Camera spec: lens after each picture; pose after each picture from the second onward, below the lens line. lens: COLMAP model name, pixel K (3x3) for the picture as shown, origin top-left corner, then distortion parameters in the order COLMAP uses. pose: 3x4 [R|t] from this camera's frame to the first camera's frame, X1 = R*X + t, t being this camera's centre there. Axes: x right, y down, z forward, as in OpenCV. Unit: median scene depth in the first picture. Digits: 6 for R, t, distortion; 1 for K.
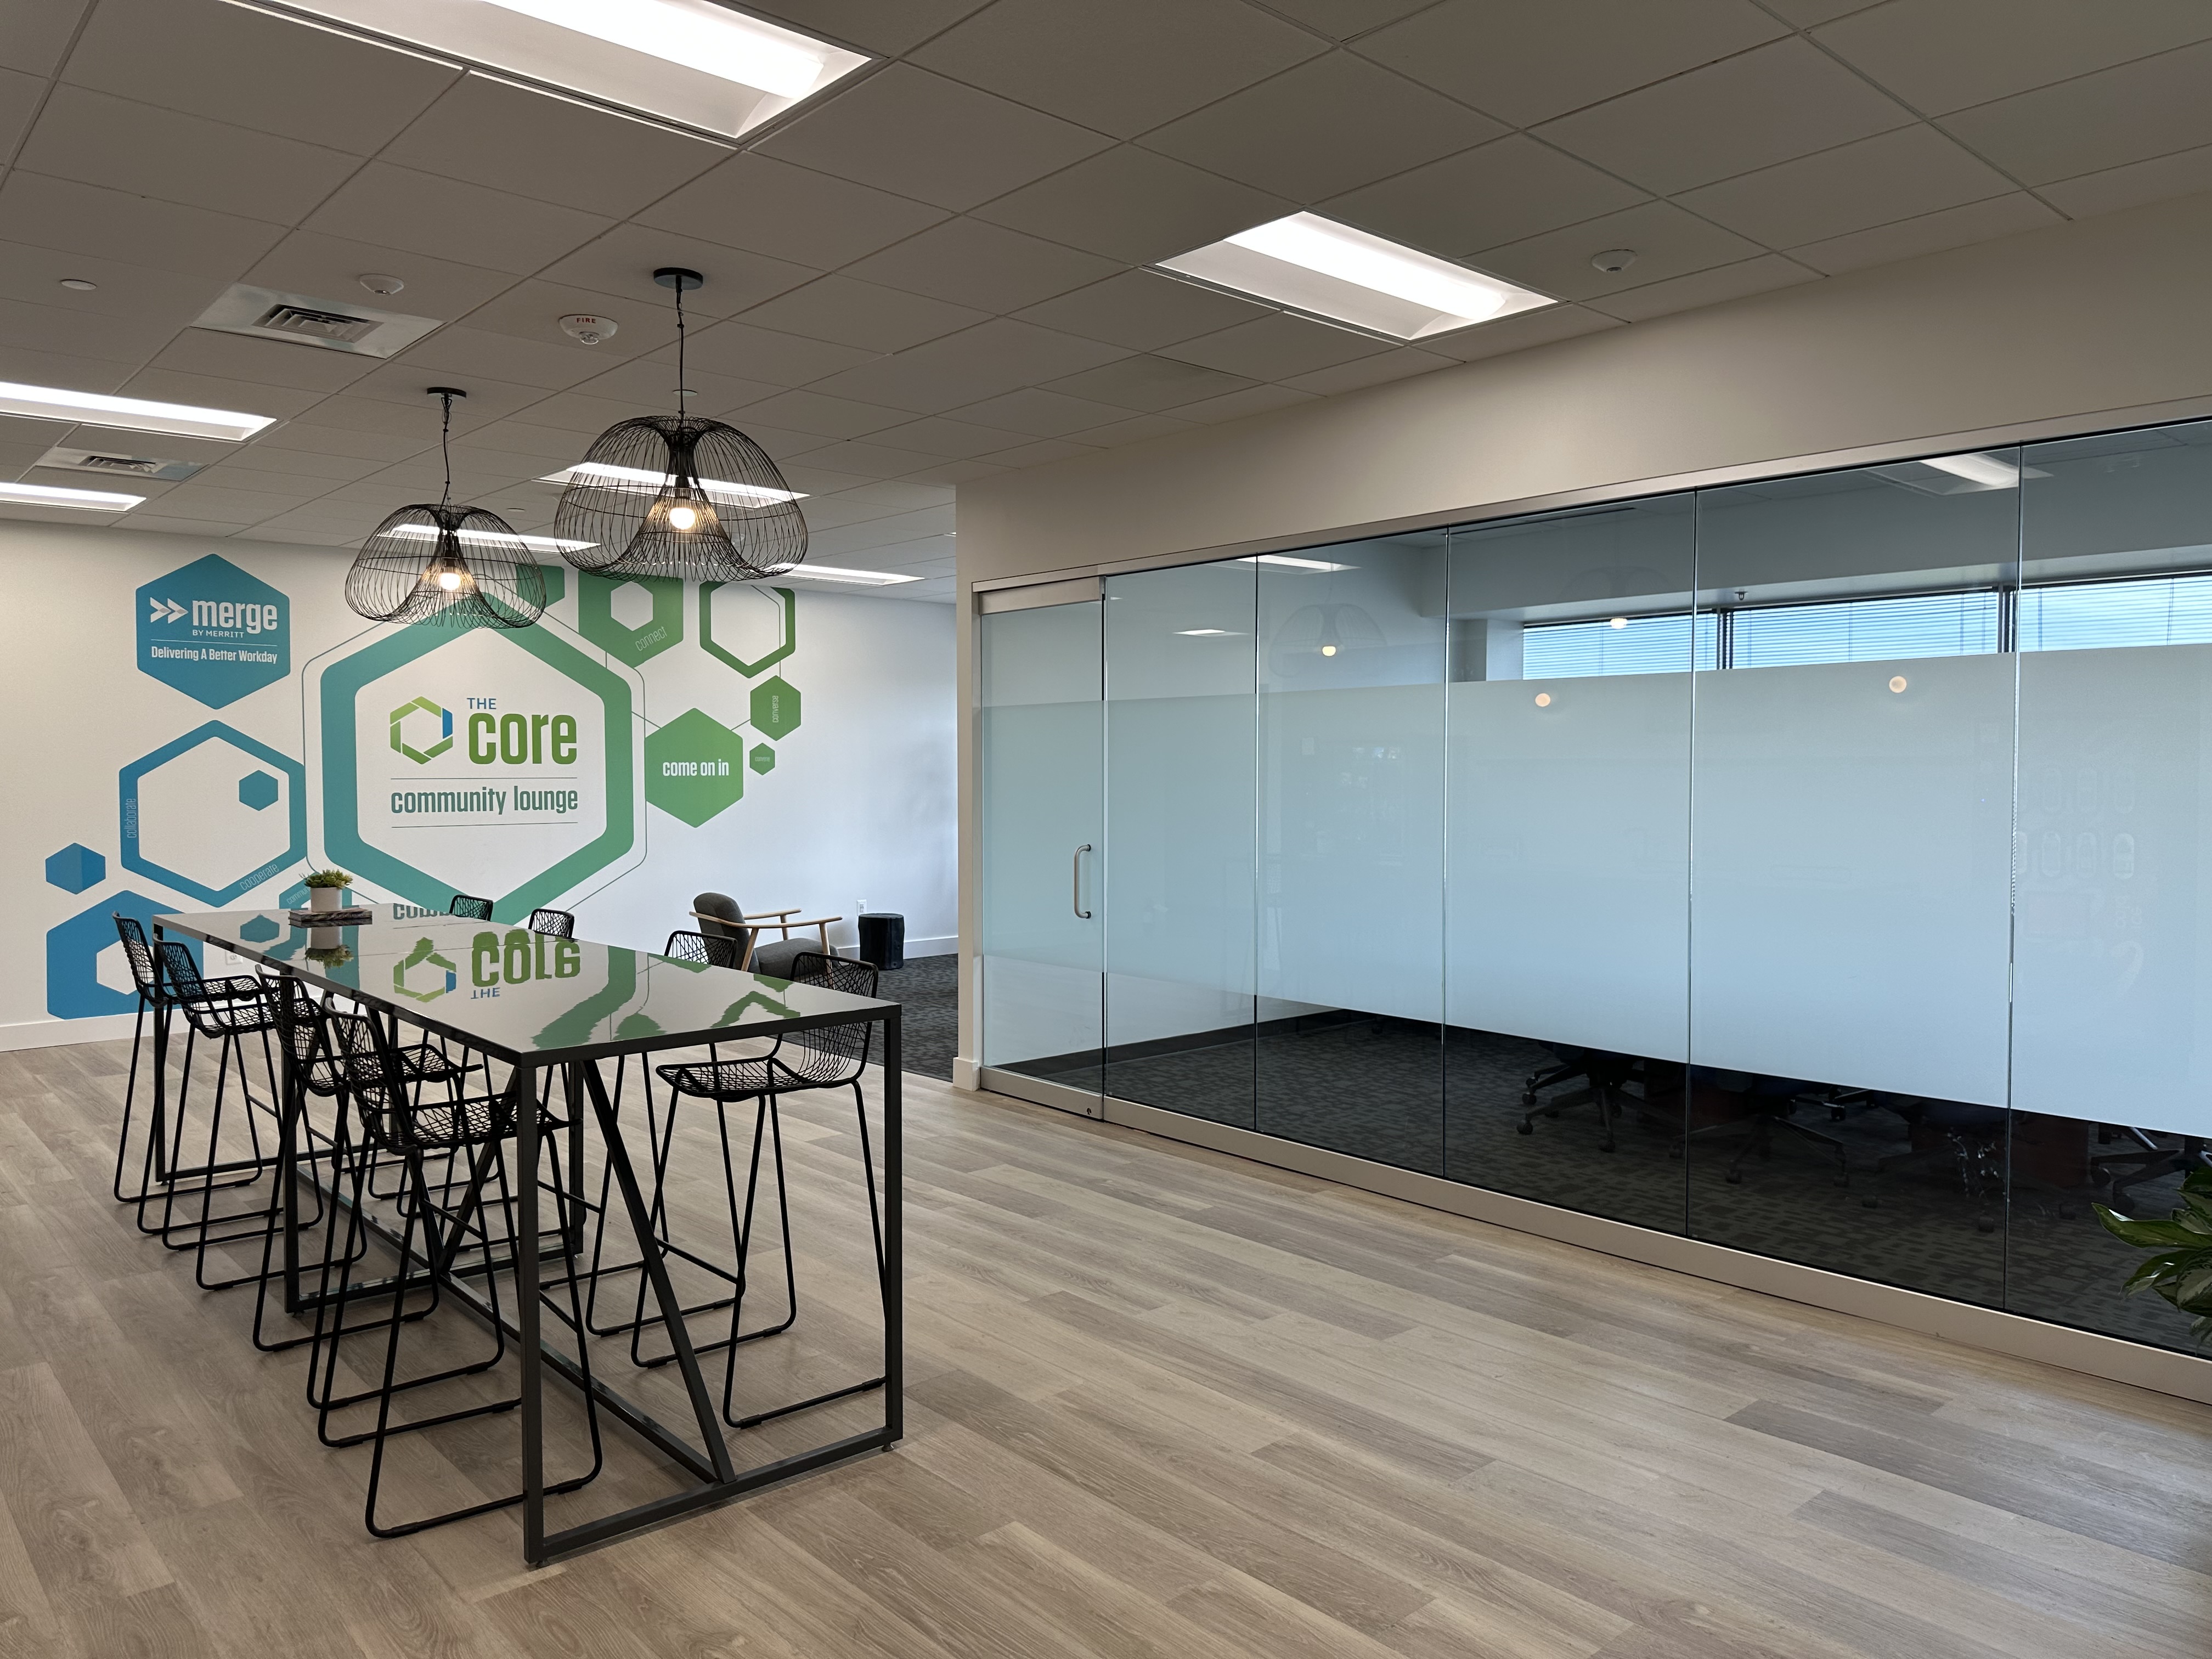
lens RADIAL K [[1559.6, 0, 1099.3], [0, 1559.6, 813.7], [0, 0, 1]] dist [0.017625, -0.007469]
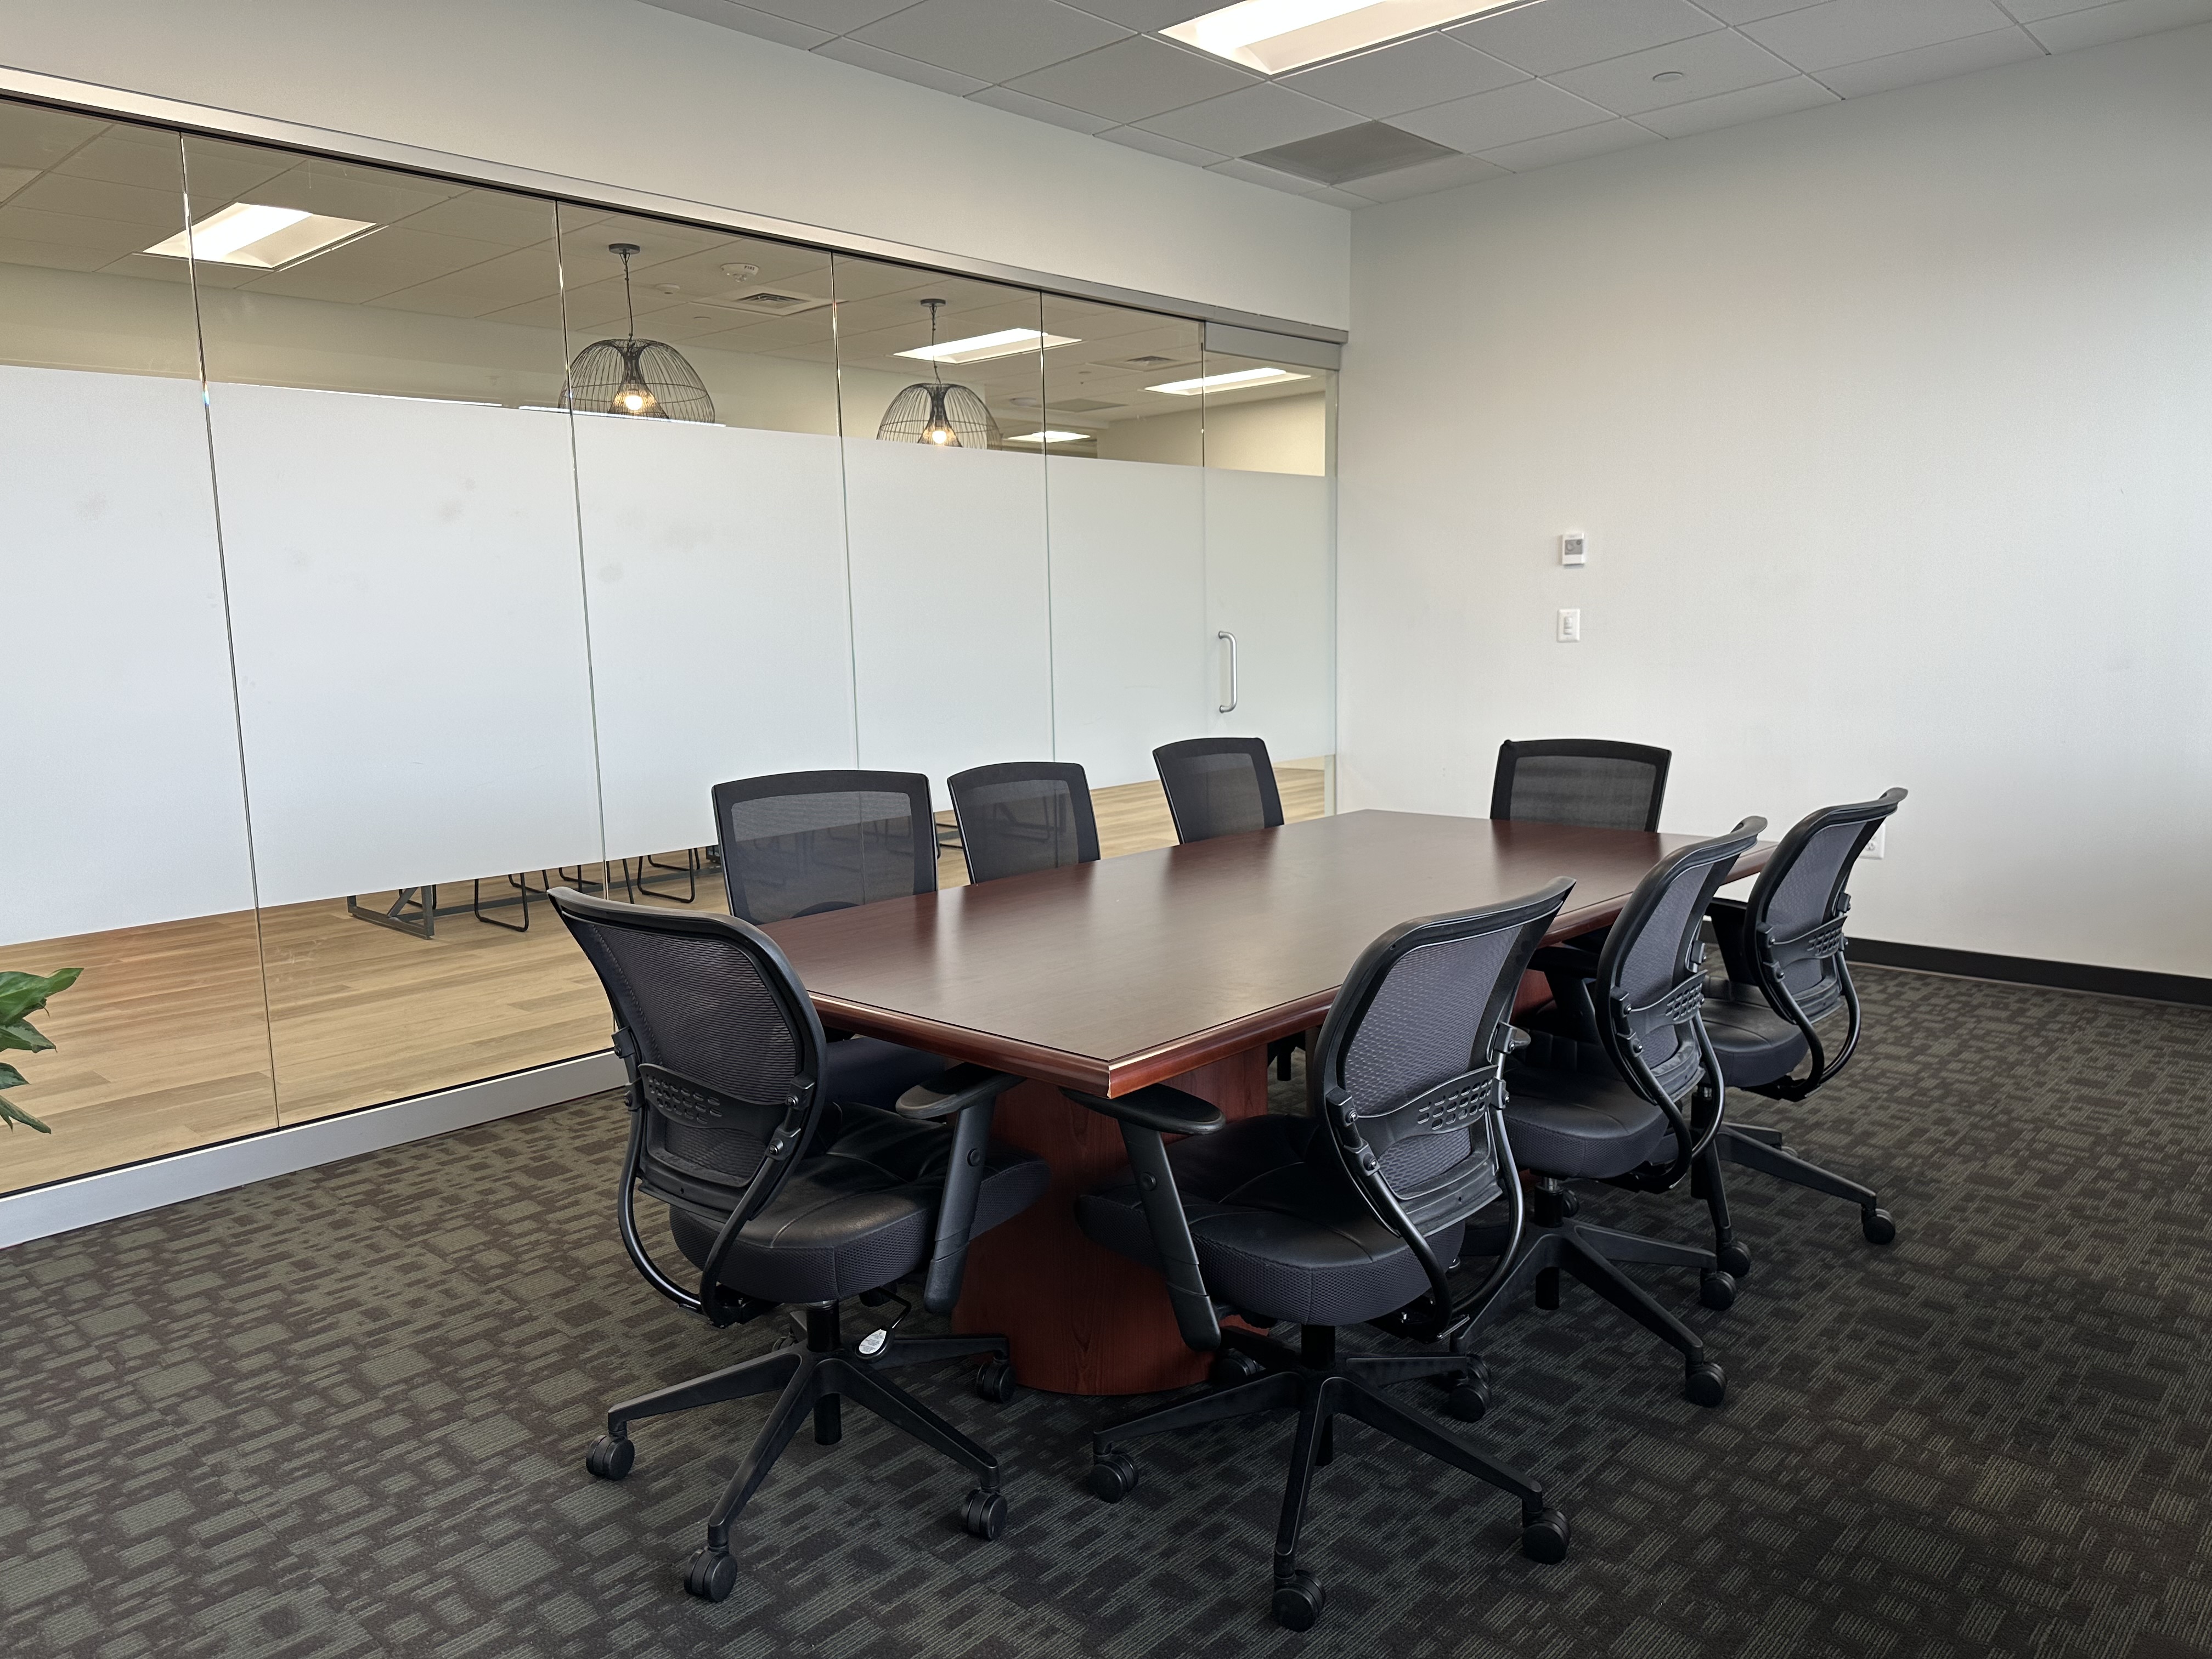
lens RADIAL K [[1559.6, 0, 1107.0], [0, 1559.6, 831.6], [0, 0, 1]] dist [0.017625, -0.007469]
pose [[0.097601, 0.141068, -0.985177, 1.075188], [-0.004904, 0.989959, 0.141267, 0.011766], [0.995214, -0.008956, 0.097313, 1.003154]]
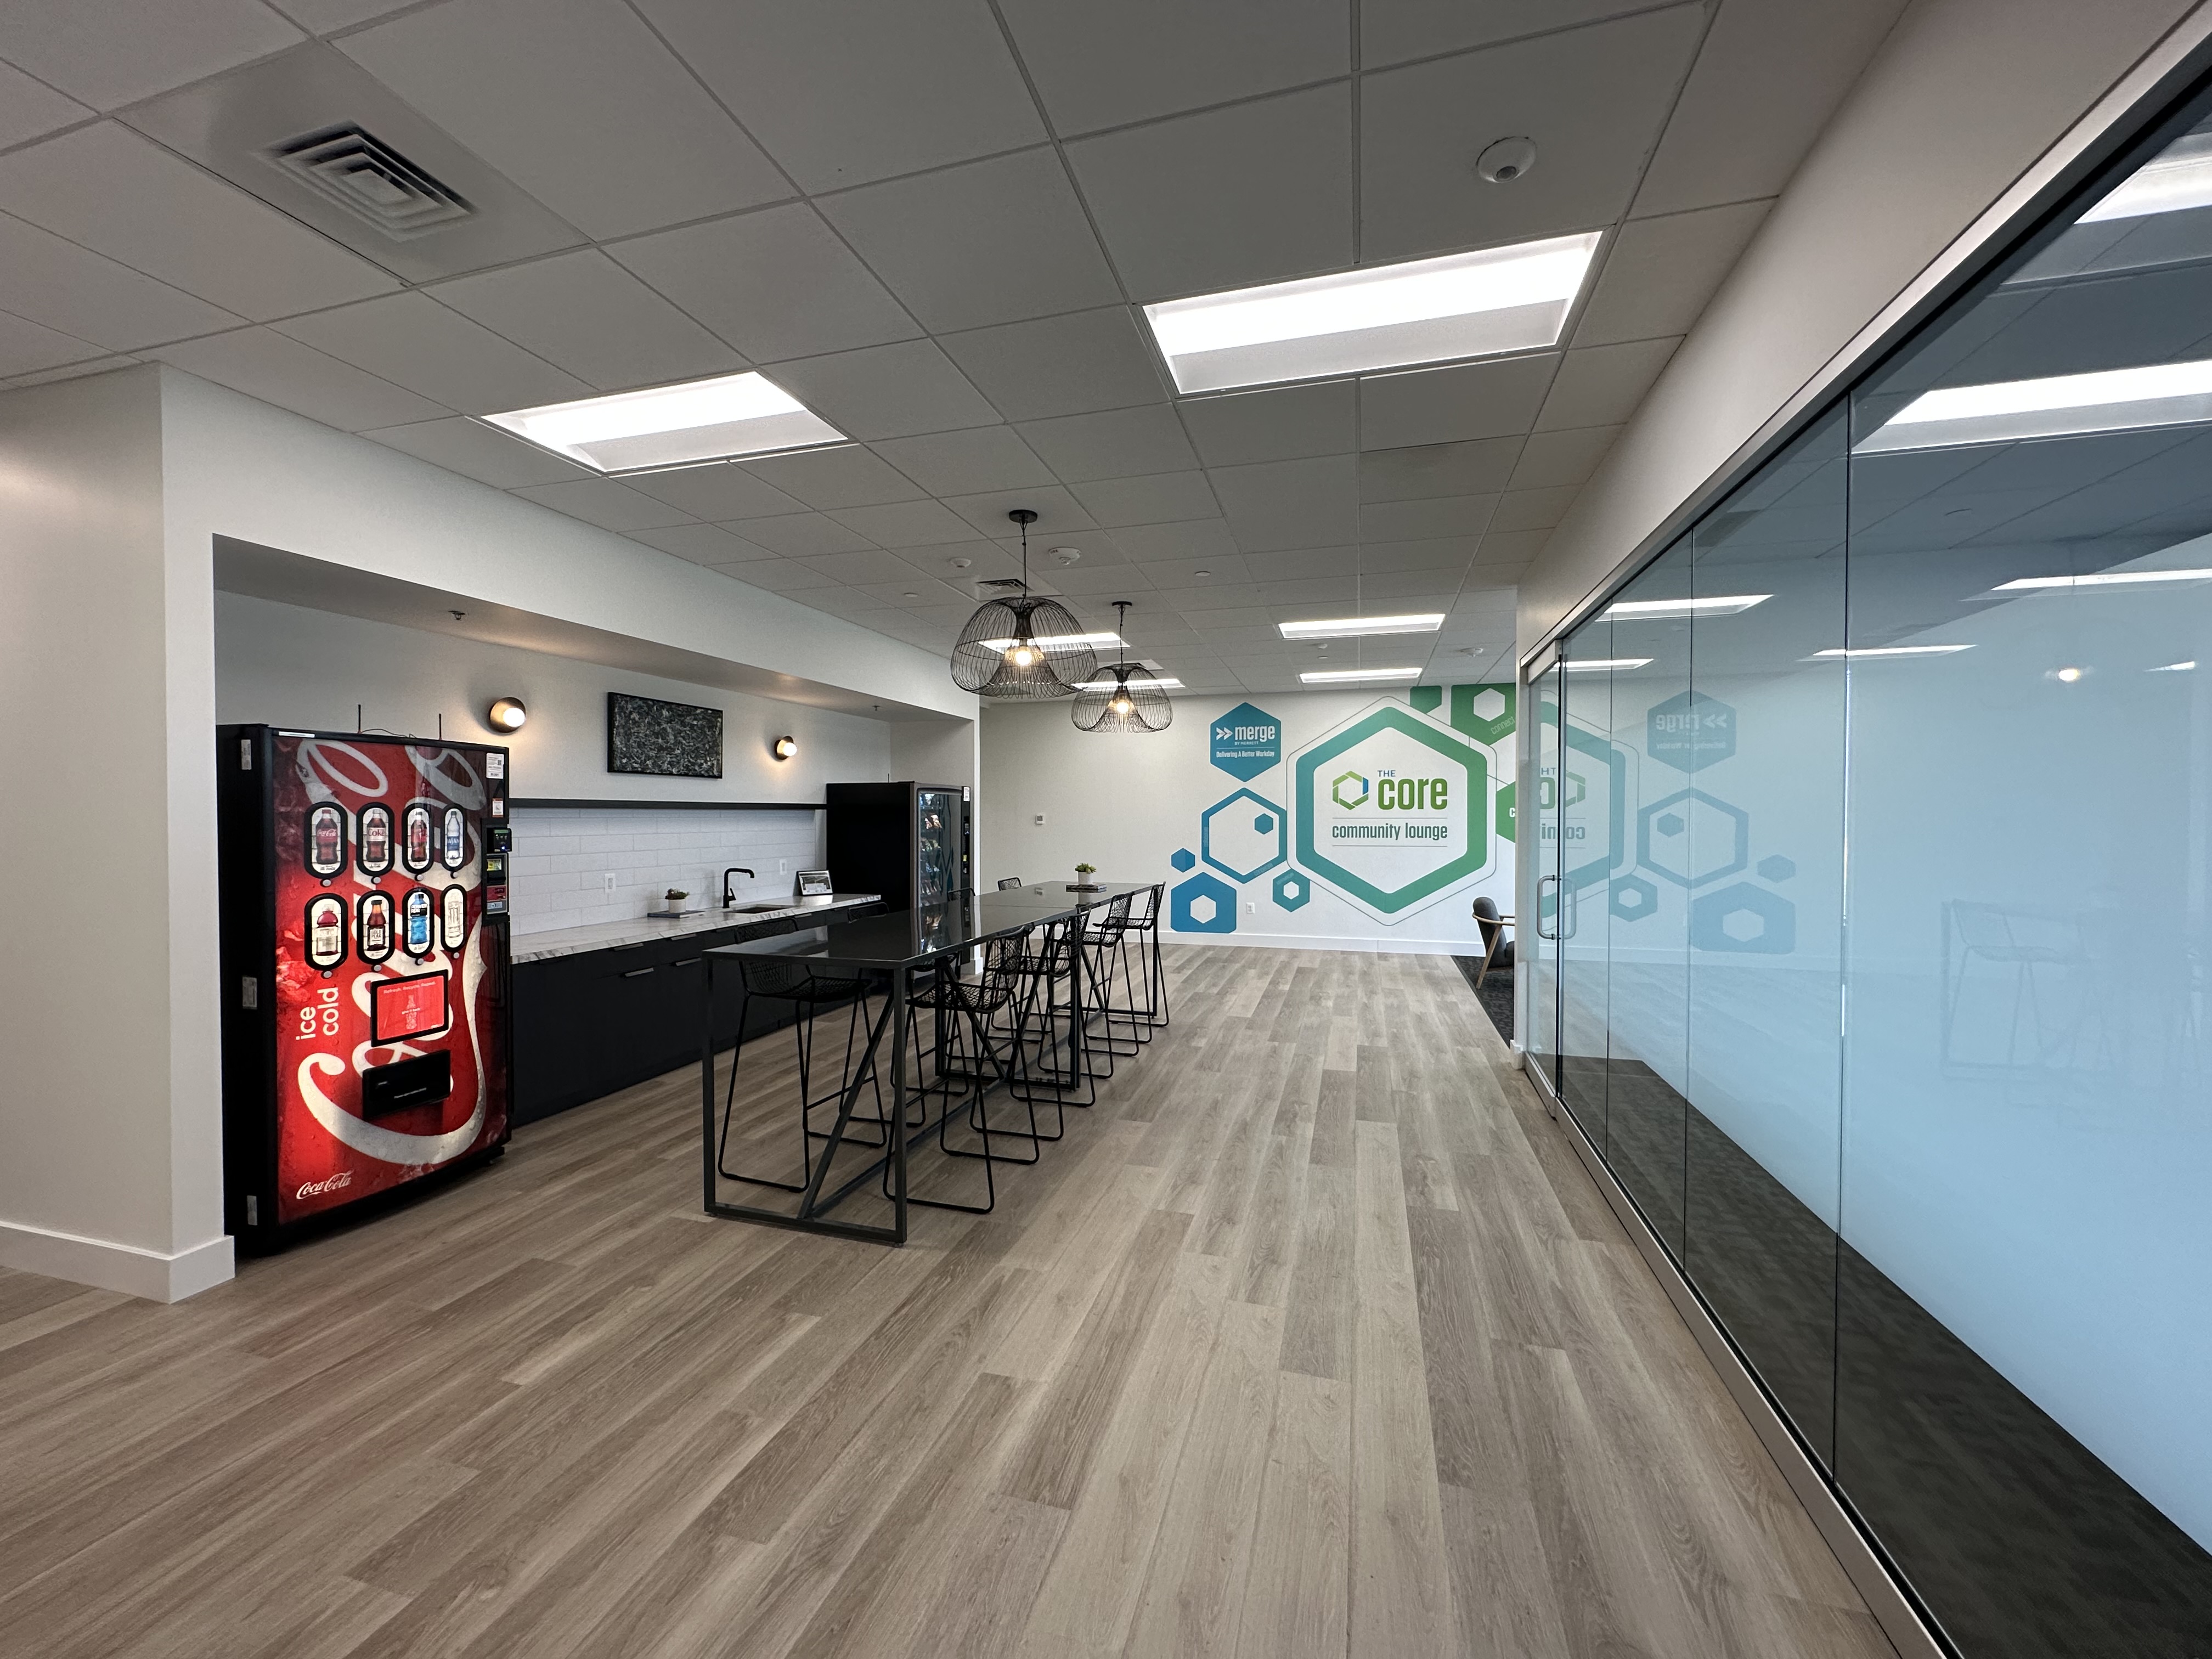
lens RADIAL K [[880.7, 0, 1092.1], [0, 880.7, 838.9], [0, 0, 1]] dist [0.000061, 0.000534]
pose [[0.525020, 0.024211, -0.850745, 0.439736], [-0.024186, 0.999616, 0.013521, -0.010506], [0.850746, 0.013477, 0.525404, 0.435968]]
